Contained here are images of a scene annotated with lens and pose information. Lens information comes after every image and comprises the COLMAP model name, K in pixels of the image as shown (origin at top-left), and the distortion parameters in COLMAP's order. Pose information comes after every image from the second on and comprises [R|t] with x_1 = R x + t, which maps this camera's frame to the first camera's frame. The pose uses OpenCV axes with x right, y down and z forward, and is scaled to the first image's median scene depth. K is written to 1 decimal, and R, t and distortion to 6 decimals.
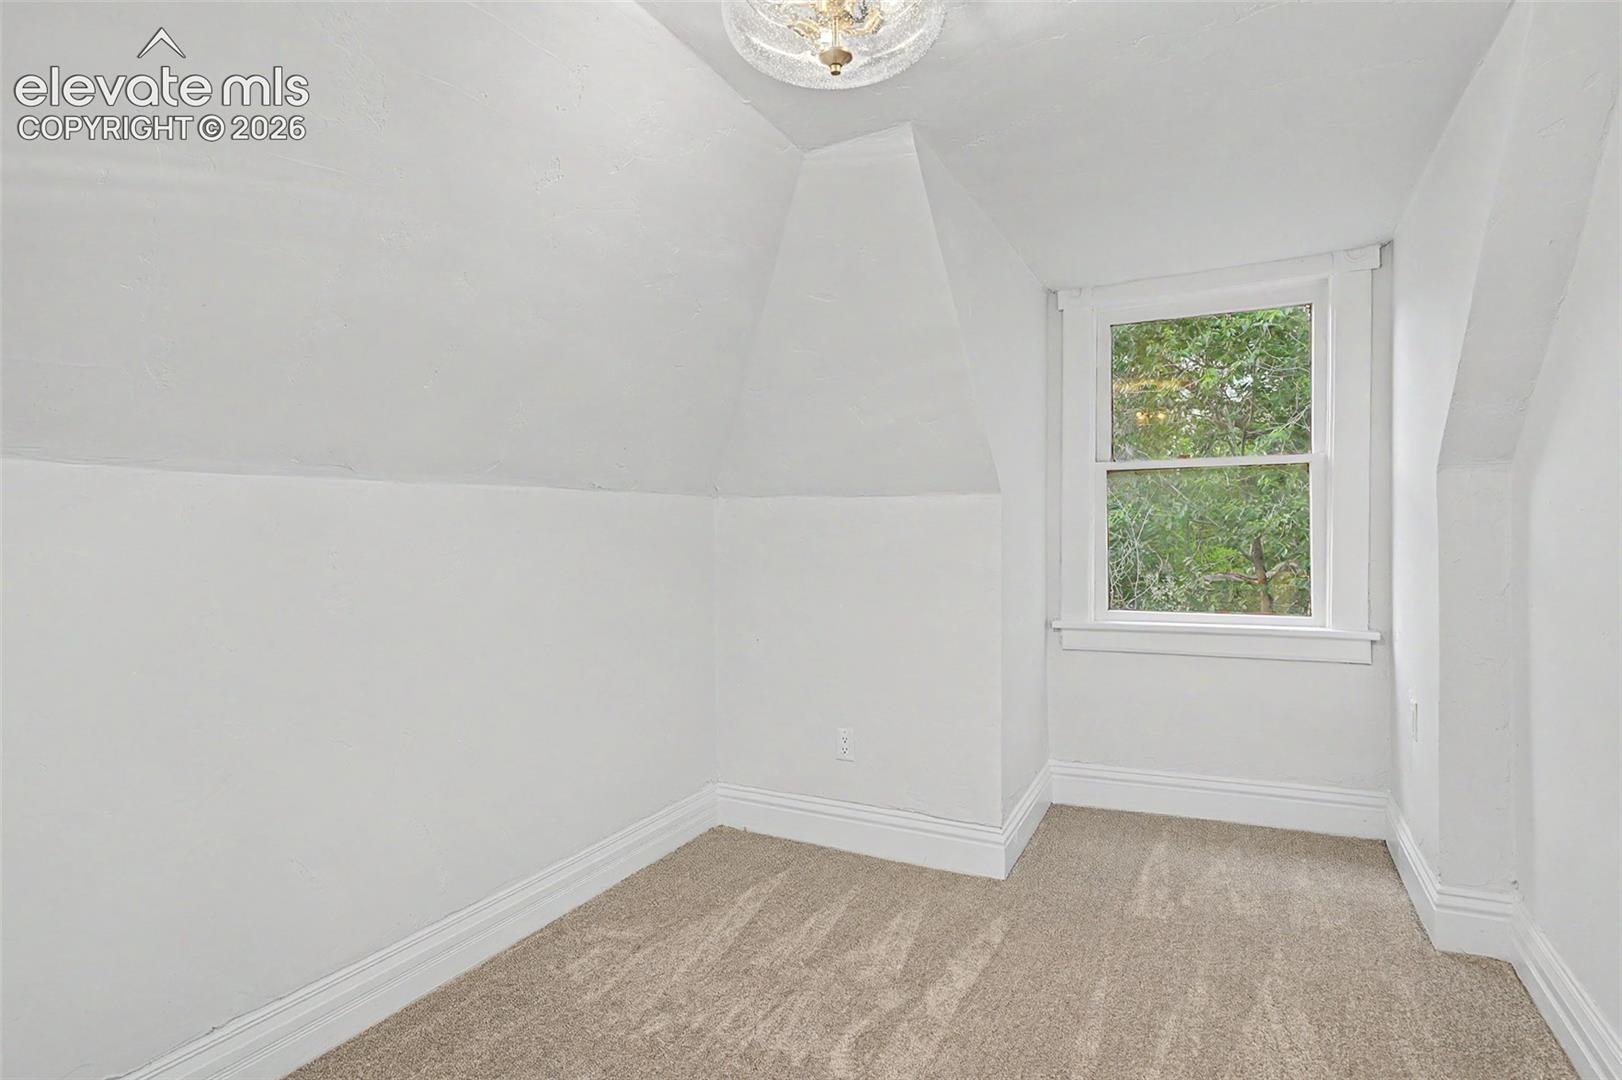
lens RADIAL K [[804.1, 0, 820.8], [0, 804.1, 524.8], [0, 0, 1]] dist [0.004728, -0.002939]
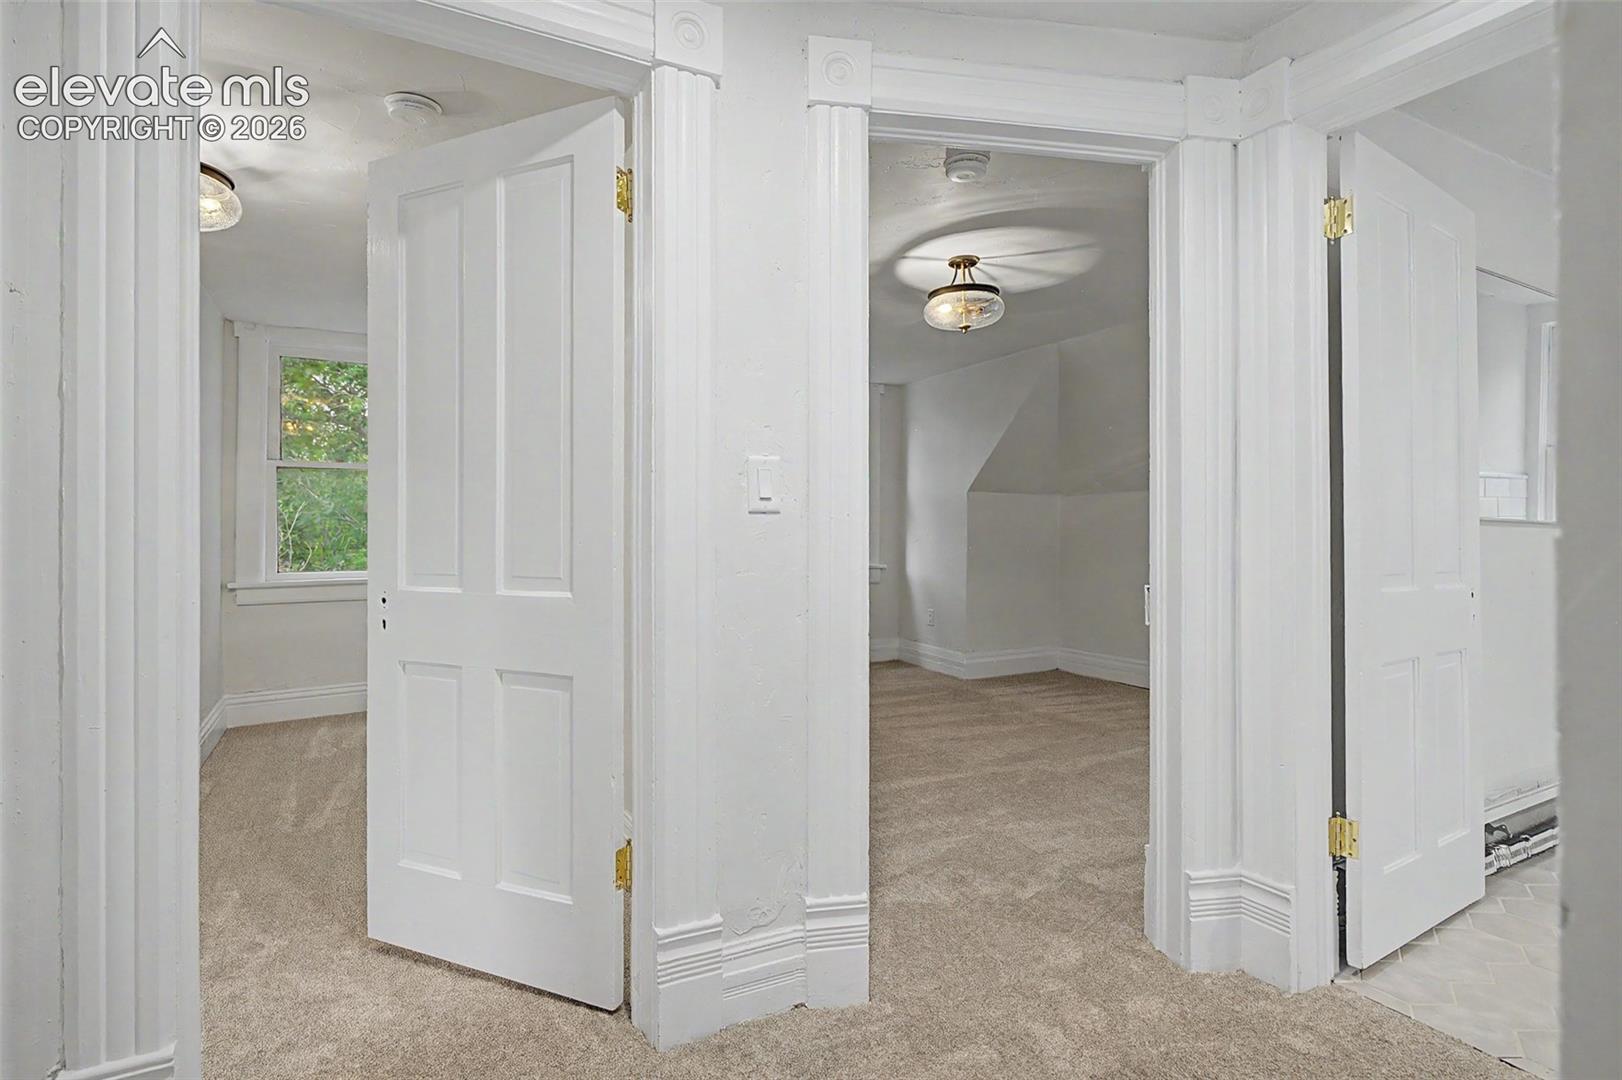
lens RADIAL K [[804.1, 0, 810.4], [0, 804.1, 534.8], [0, 0, 1]] dist [0.004728, -0.002939]
pose [[0.558708, 0.006714, 0.829337, -0.243761], [0.001135, 0.999960, -0.008860, 0.056168], [-0.829363, 0.005892, 0.558678, -0.448608]]
